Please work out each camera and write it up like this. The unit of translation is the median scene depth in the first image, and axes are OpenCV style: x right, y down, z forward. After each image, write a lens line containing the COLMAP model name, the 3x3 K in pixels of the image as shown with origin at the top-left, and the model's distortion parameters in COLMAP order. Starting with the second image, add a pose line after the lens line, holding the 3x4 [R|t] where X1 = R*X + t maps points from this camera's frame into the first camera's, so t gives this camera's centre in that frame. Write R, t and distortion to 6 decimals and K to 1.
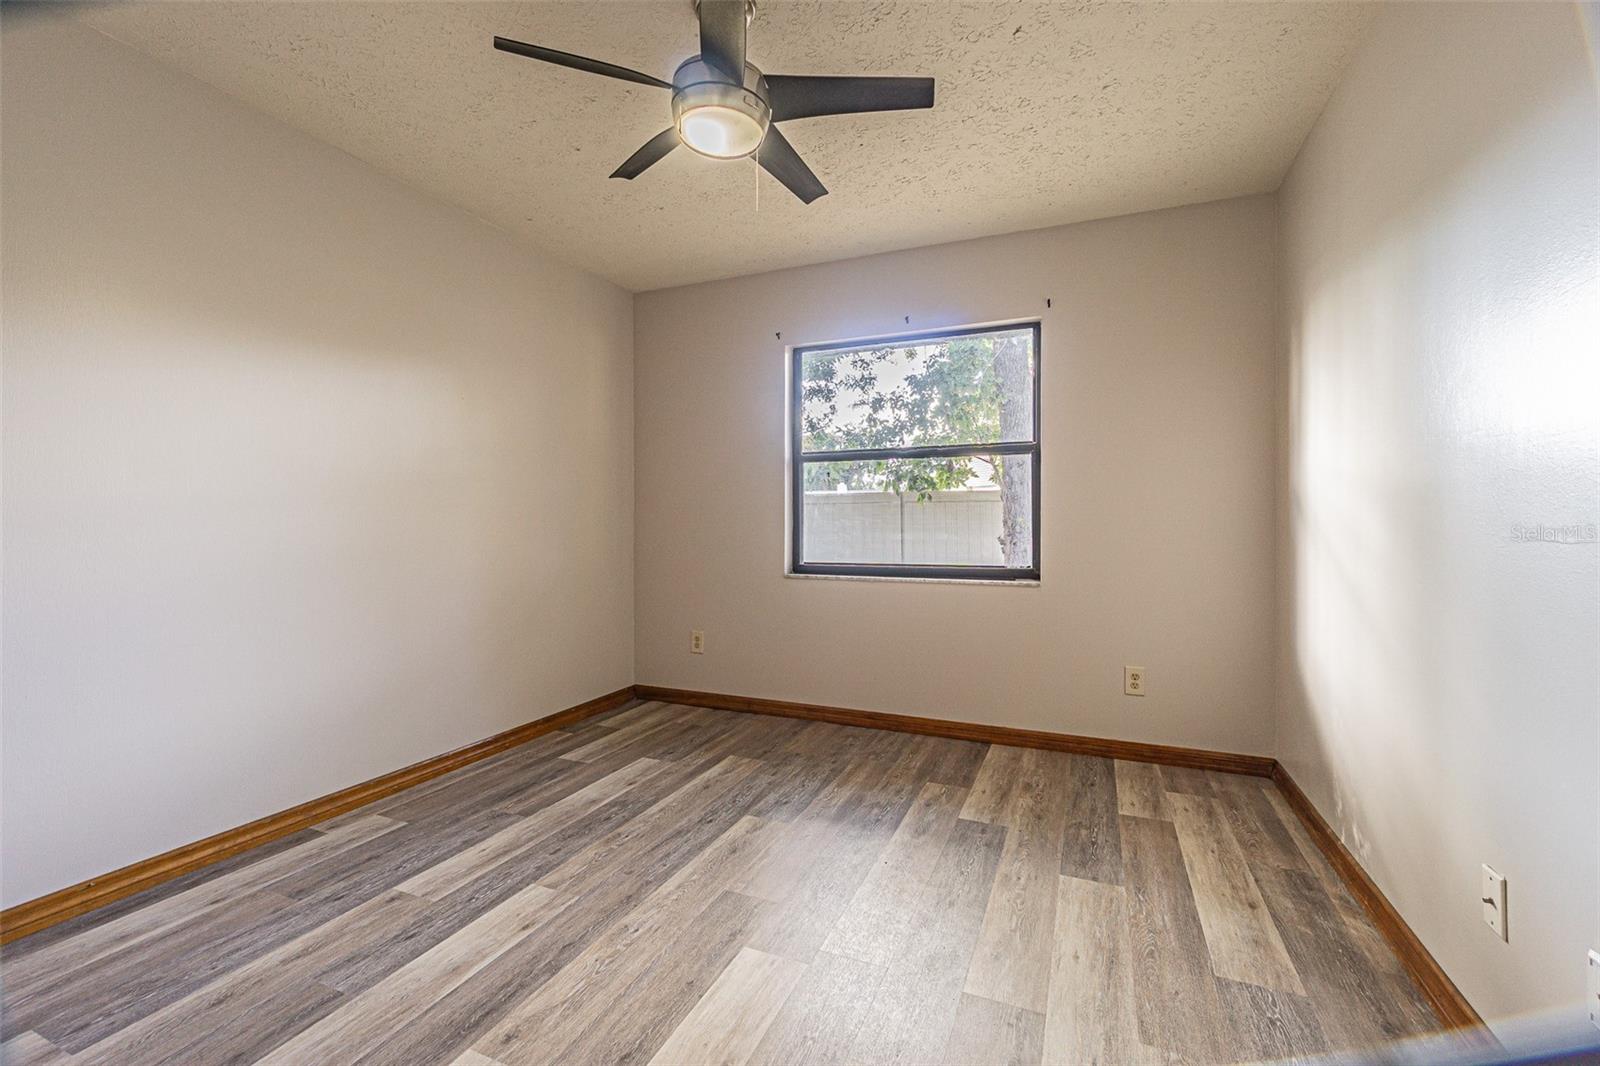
lens RADIAL K [[686.9, 0, 797.5], [0, 686.9, 523.6], [0, 0, 1]] dist [-0.007751, 0.002416]
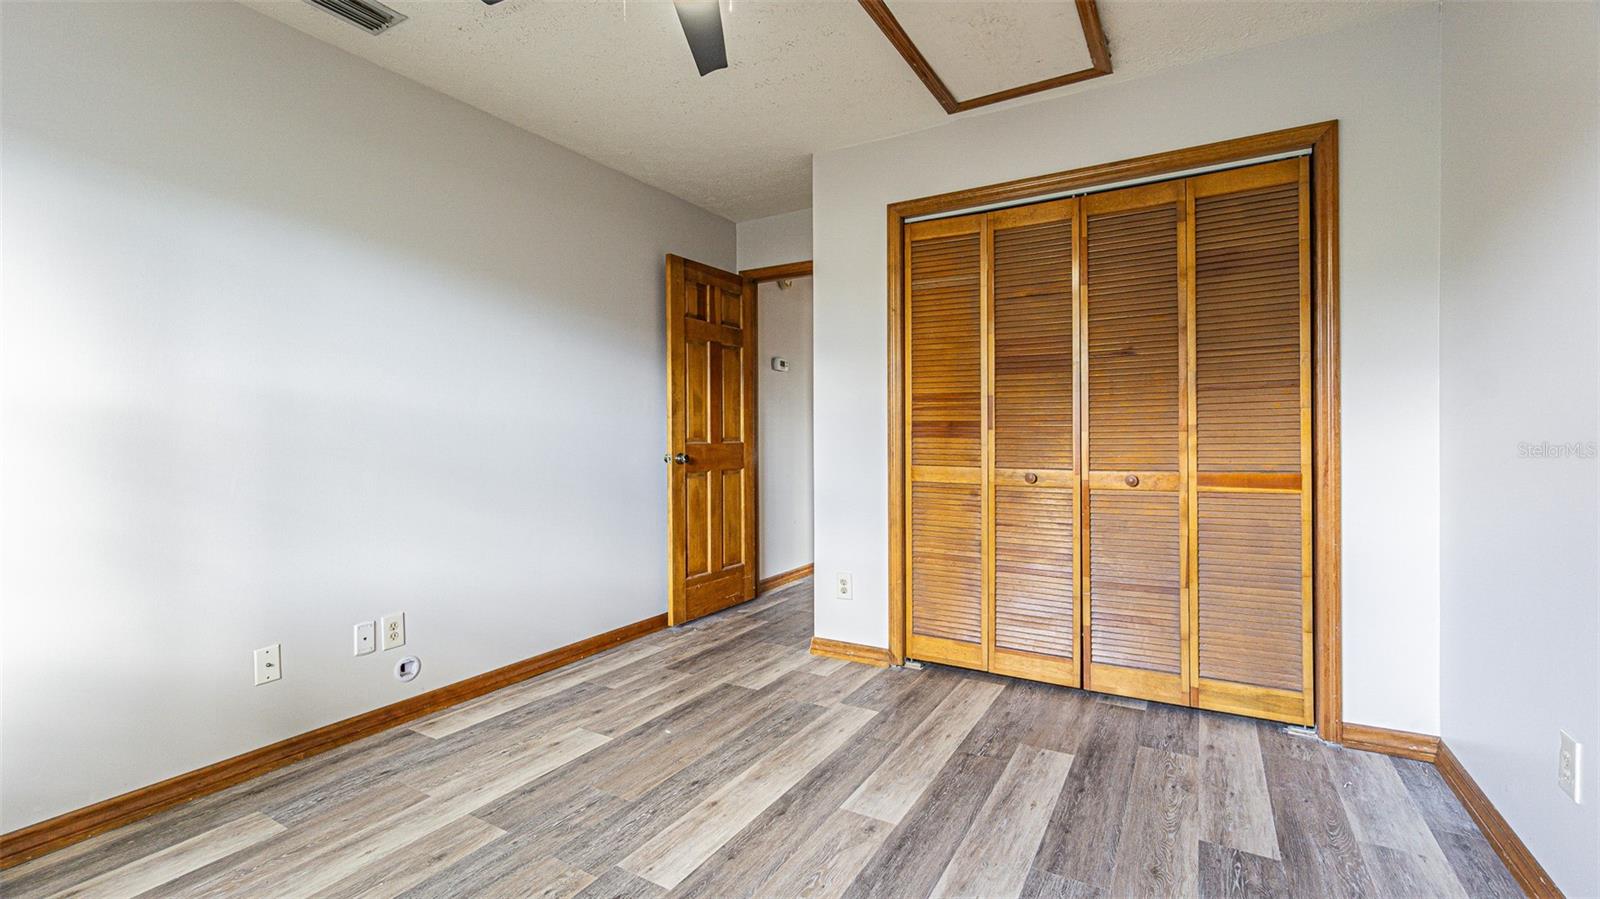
lens RADIAL K [[687.5, 0, 799.1], [0, 687.5, 442.0], [0, 0, 1]] dist [-0.007014, 0.001745]
pose [[-0.992387, 0.004790, 0.123061, -0.422940], [0.007171, 0.999795, 0.018911, -0.013235], [-0.122946, 0.019649, -0.992219, 2.165033]]
